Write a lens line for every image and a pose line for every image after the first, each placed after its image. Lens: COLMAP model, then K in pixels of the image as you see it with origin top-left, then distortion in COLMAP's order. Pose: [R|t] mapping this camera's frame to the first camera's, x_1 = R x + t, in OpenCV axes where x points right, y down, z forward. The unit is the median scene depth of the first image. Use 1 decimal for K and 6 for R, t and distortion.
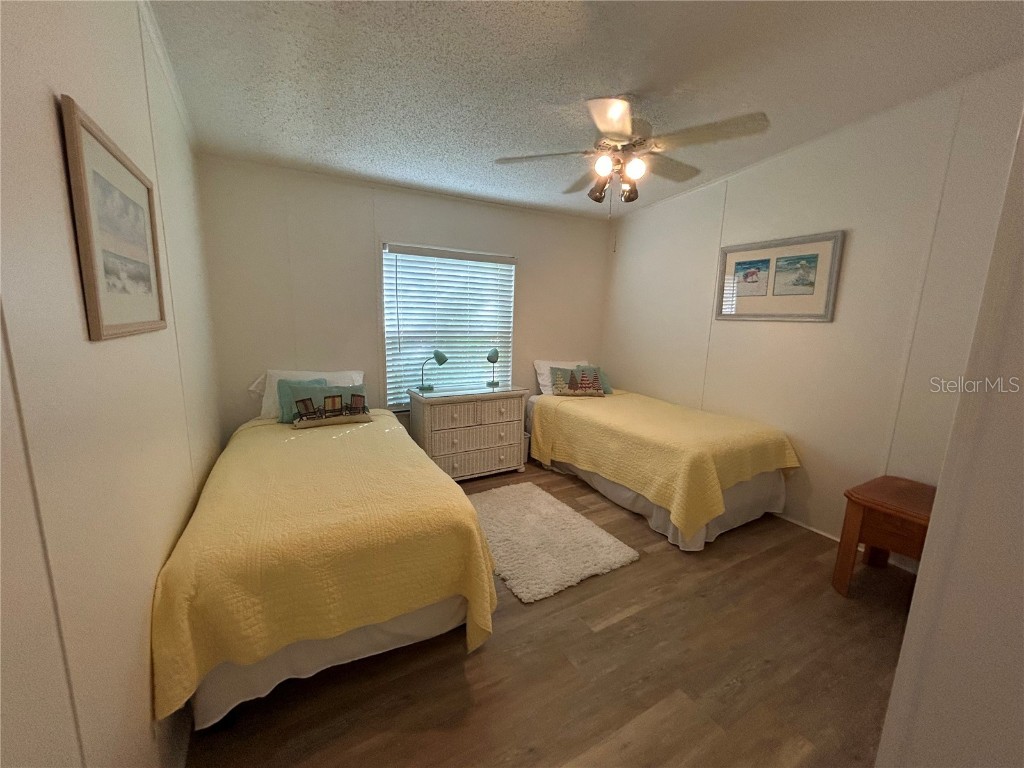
lens RADIAL K [[411.8, 0, 508.0], [0, 411.8, 384.0], [0, 0, 1]] dist [-0.001268, -0.000375]
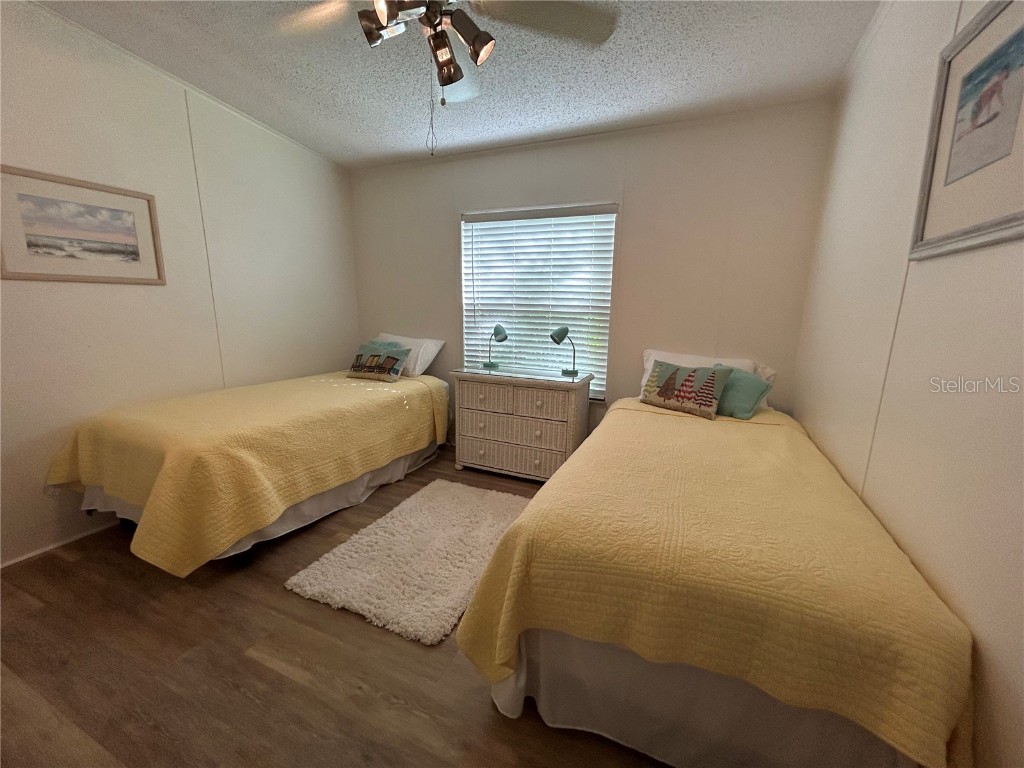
lens RADIAL K [[411.8, 0, 511.4], [0, 411.8, 382.6], [0, 0, 1]] dist [-0.001268, -0.000375]
pose [[0.589835, 0.139753, -0.795339, 0.576051], [-0.138915, 0.987788, 0.070548, -0.023350], [0.795485, 0.068873, 0.602046, 0.478775]]
